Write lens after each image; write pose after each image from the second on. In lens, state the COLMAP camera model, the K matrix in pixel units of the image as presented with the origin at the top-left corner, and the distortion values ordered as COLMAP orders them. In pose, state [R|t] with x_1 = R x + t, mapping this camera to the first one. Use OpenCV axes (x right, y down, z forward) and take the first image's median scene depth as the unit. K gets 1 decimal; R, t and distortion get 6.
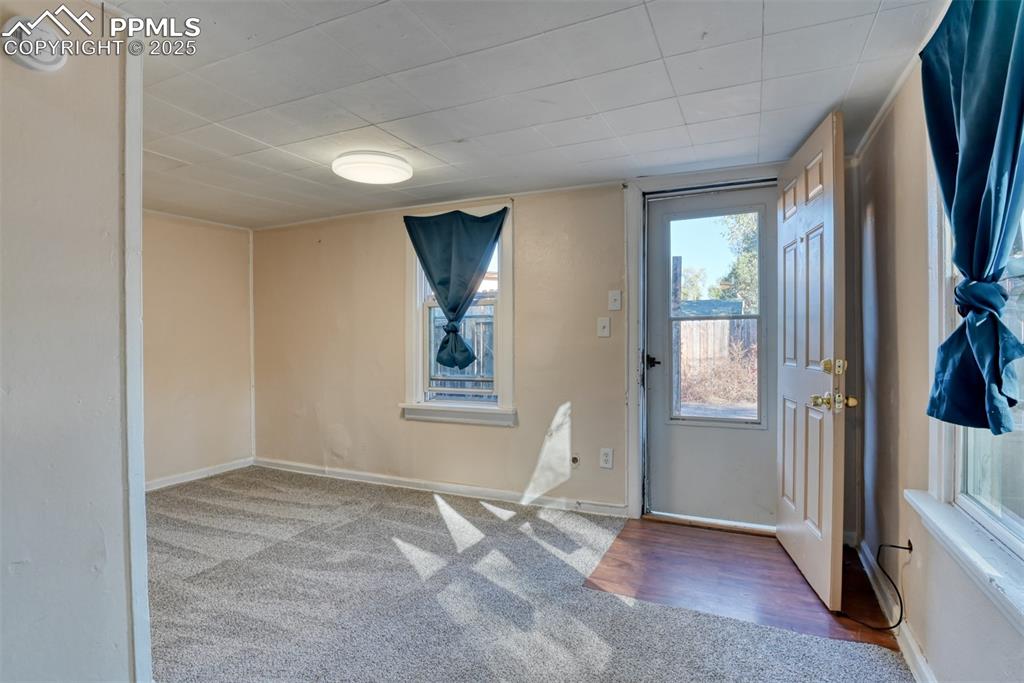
lens RADIAL K [[505.6, 0, 510.2], [0, 505.6, 344.3], [0, 0, 1]] dist [-0.004696, -0.017748]
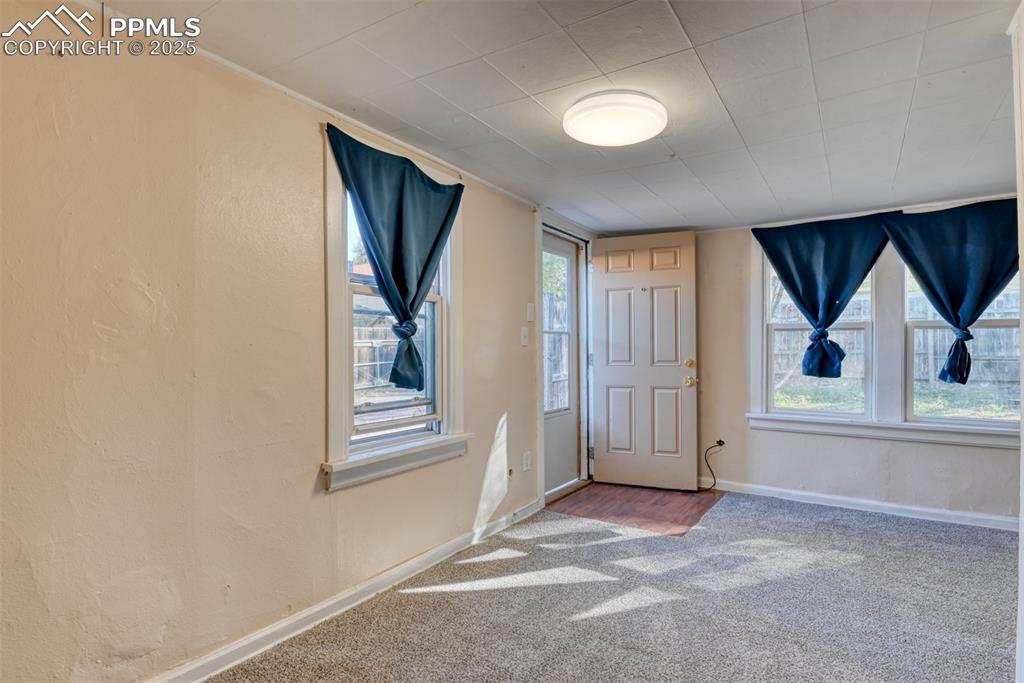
lens RADIAL K [[503.4, 0, 514.0], [0, 503.4, 344.2], [0, 0, 1]] dist [-0.030997, -0.000115]
pose [[0.167791, 0.018052, 0.985657, -0.837644], [0.017900, 0.999612, -0.021355, 0.004418], [-0.985660, 0.021226, 0.167403, 0.839050]]
